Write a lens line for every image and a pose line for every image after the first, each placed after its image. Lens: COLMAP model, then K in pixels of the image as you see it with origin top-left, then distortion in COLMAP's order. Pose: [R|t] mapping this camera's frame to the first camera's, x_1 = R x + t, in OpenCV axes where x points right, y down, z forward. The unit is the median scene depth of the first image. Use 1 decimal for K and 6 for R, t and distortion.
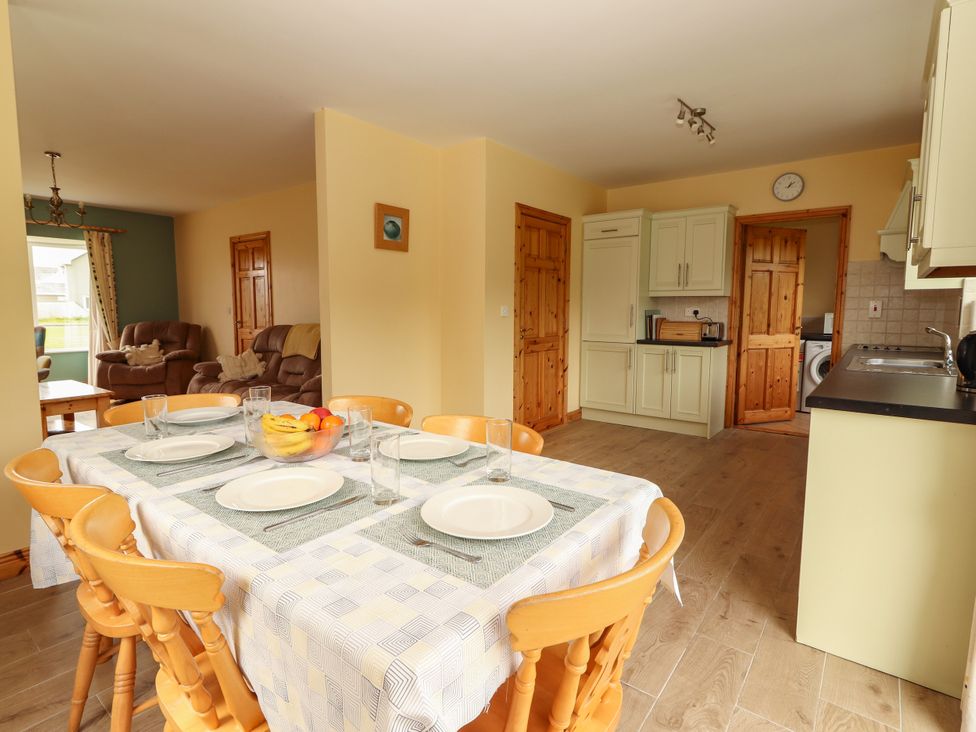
lens RADIAL K [[504.6, 0, 486.4], [0, 504.6, 357.6], [0, 0, 1]] dist [0.001538, -0.001200]
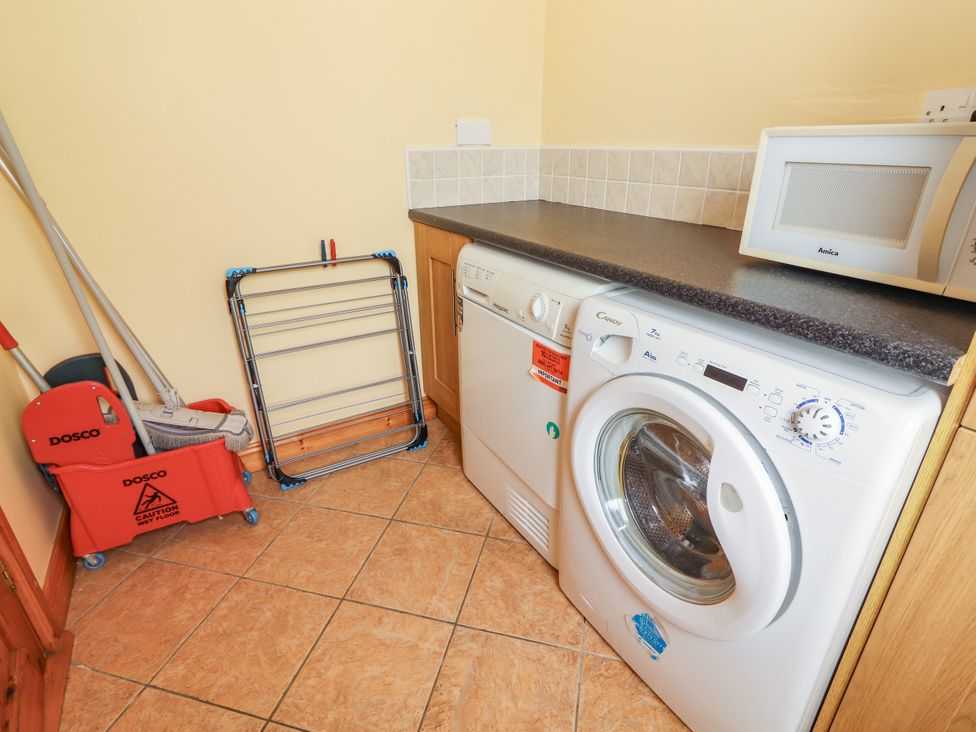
lens RADIAL K [[504.6, 0, 490.4], [0, 504.6, 361.9], [0, 0, 1]] dist [0.001538, -0.001200]
pose [[0.931992, 0.136693, -0.335717, 0.714767], [-0.027631, 0.950266, 0.310211, -0.070955], [0.361424, -0.279838, 0.889417, 0.876056]]
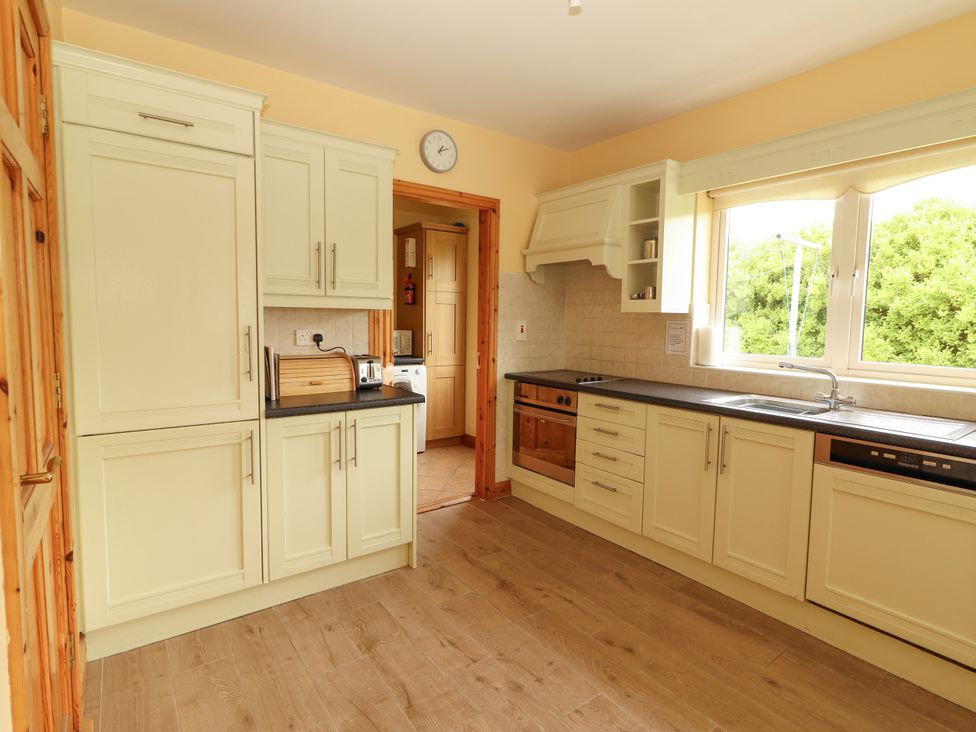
lens RADIAL K [[504.6, 0, 488.1], [0, 504.6, 357.3], [0, 0, 1]] dist [0.001538, -0.001200]
pose [[0.273381, -0.073414, 0.959100, -0.046968], [0.079670, 0.995386, 0.053482, -0.080678], [-0.958601, 0.061791, 0.277968, 0.656617]]
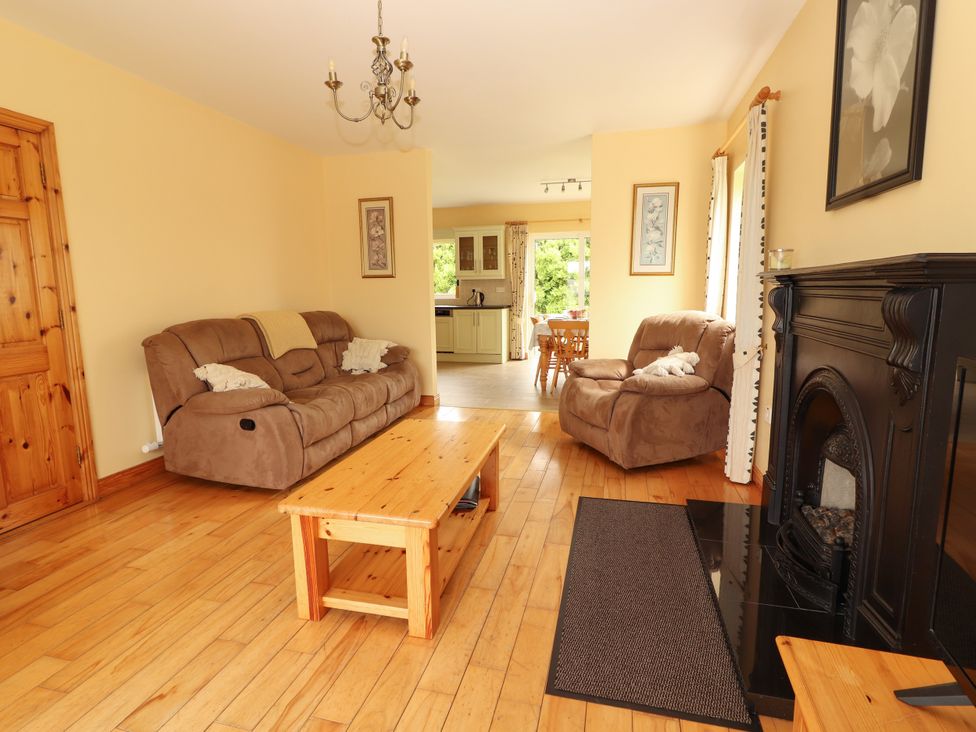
lens RADIAL K [[504.6, 0, 486.8], [0, 504.6, 363.1], [0, 0, 1]] dist [0.001538, -0.001200]
pose [[-0.394499, -0.138302, 0.908429, -1.136587], [0.097190, 0.976783, 0.190914, -0.099636], [-0.913742, 0.163605, -0.371899, 0.943105]]
